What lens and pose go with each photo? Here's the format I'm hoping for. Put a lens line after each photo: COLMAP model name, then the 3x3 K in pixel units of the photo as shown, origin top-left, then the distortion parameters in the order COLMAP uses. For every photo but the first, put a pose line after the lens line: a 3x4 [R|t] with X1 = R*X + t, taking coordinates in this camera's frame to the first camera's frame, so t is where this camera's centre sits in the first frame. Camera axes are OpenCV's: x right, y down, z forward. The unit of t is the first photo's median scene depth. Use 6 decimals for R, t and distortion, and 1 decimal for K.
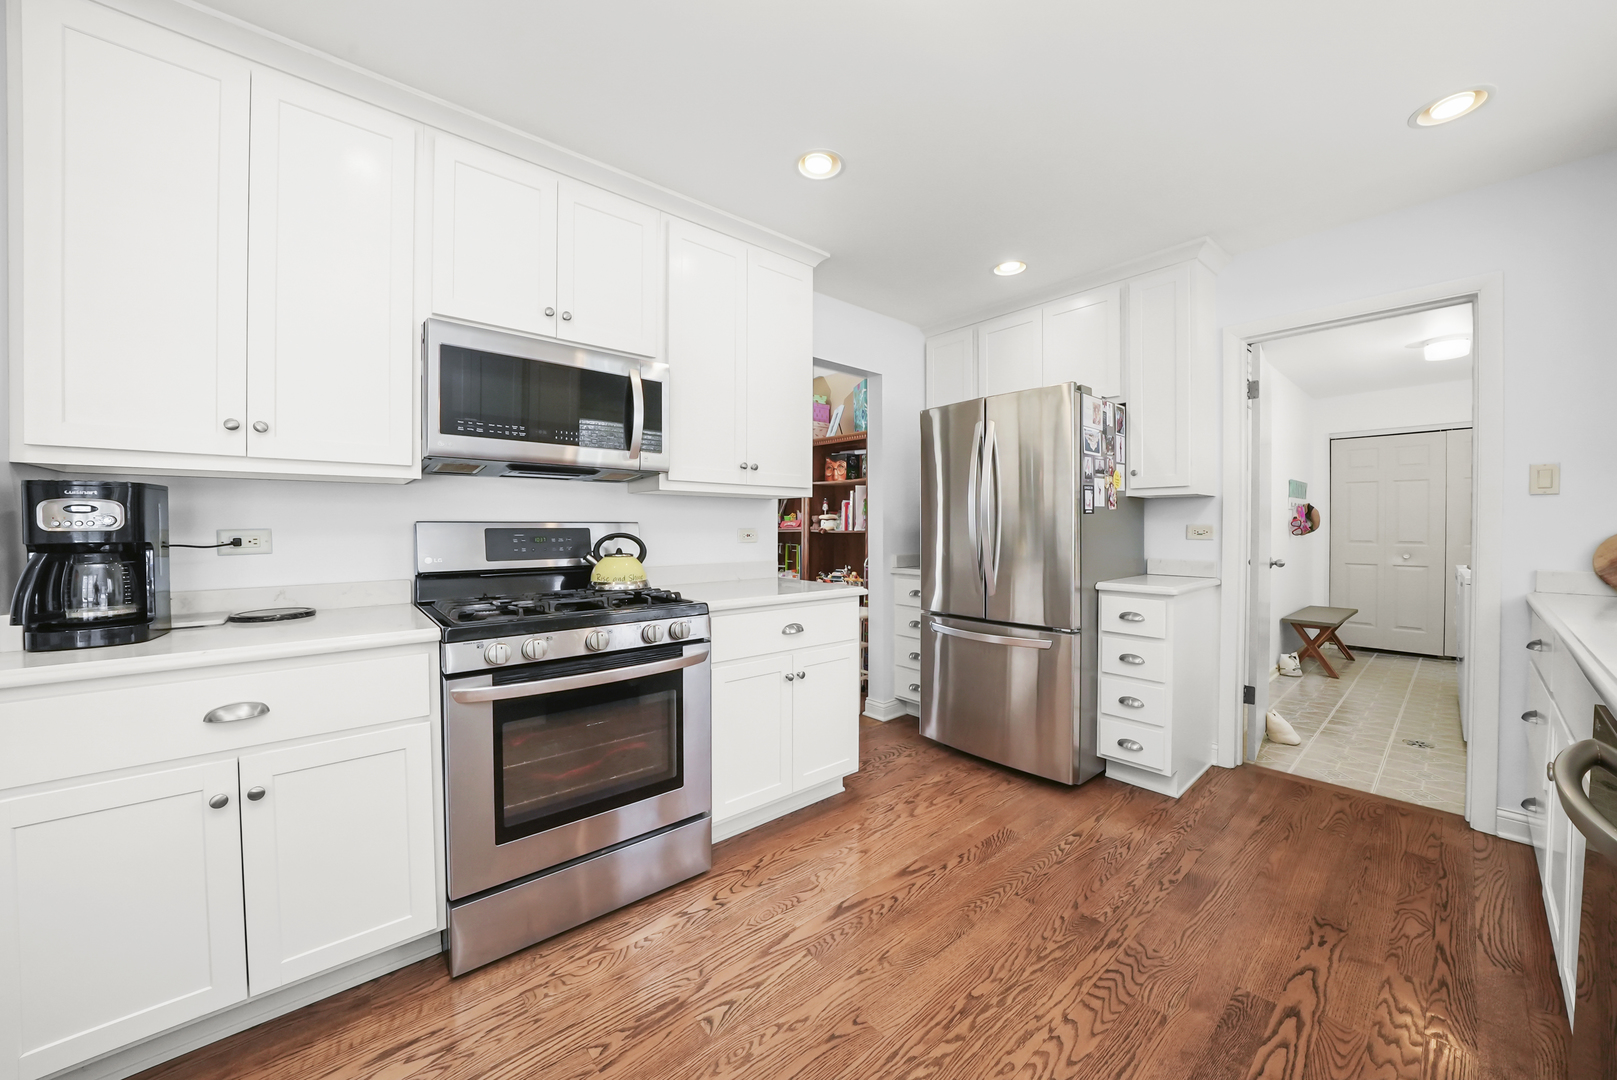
lens RADIAL K [[580.5, 0, 812.3], [0, 580.5, 533.9], [0, 0, 1]] dist [-0.023558, 0.000029]
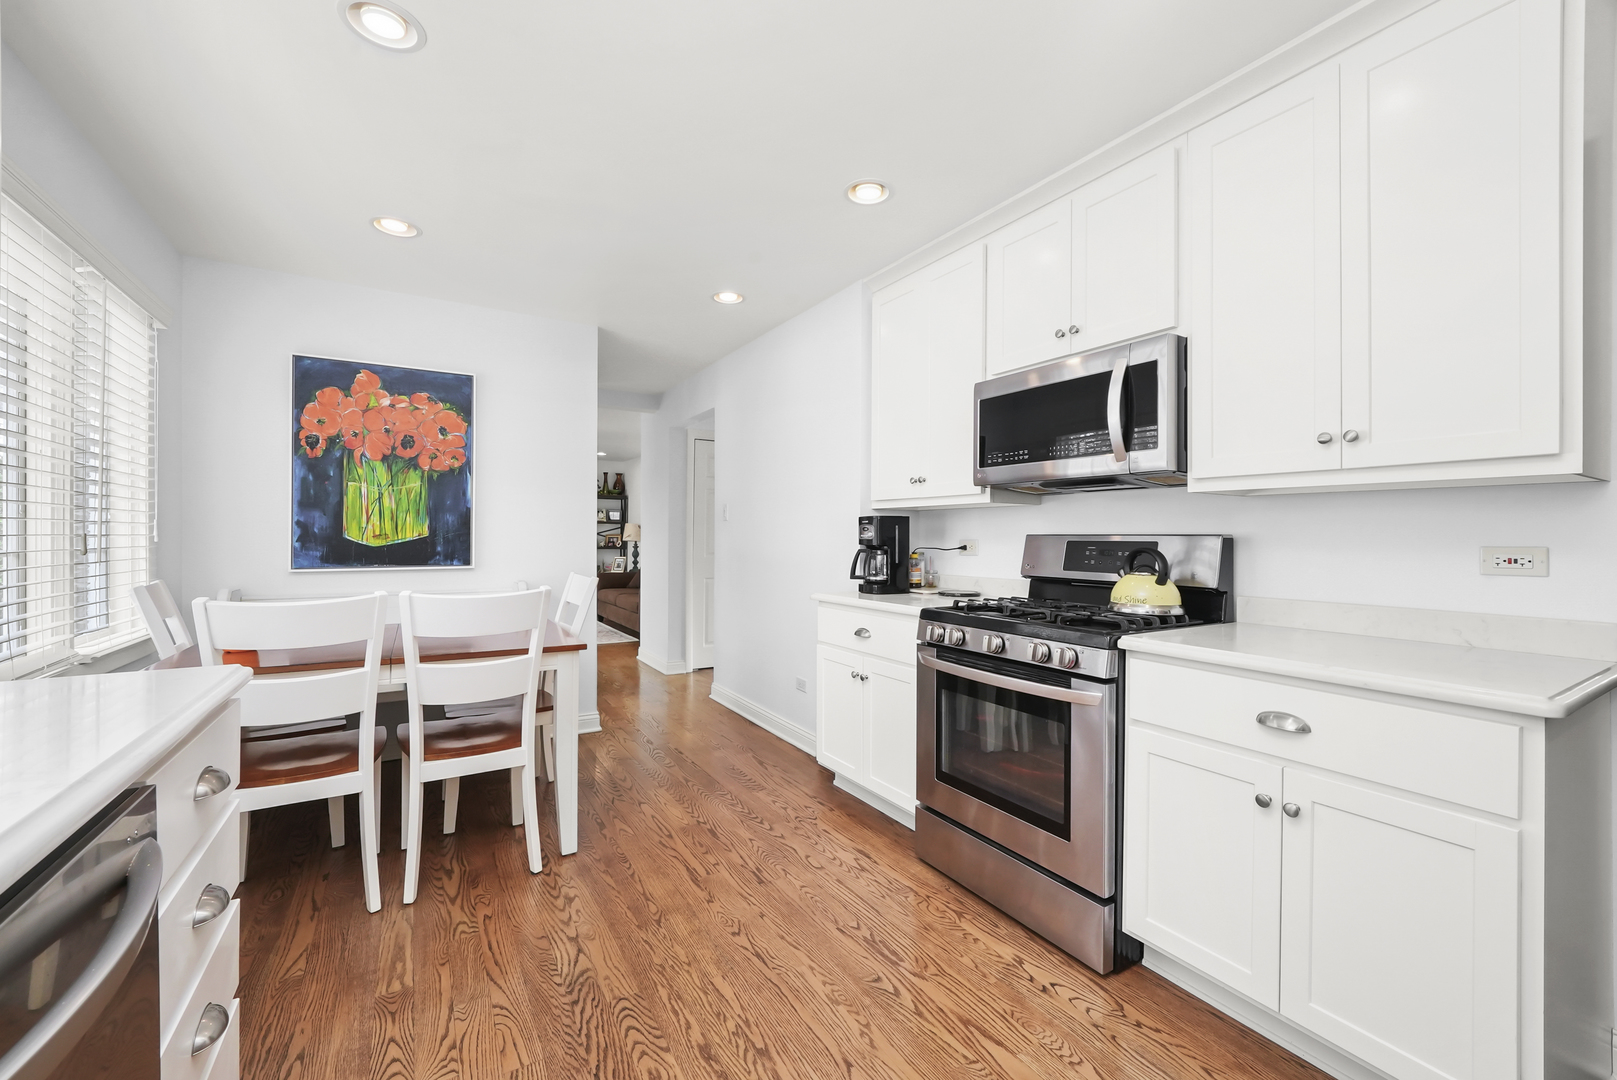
lens RADIAL K [[651.6, 0, 808.8], [0, 651.6, 533.2], [0, 0, 1]] dist [-0.002033, -0.004387]
pose [[-0.164997, -0.007192, -0.986268, 0.880536], [-0.019808, 0.999796, -0.003977, -0.010740], [0.986095, 0.018880, -0.165106, 0.846592]]
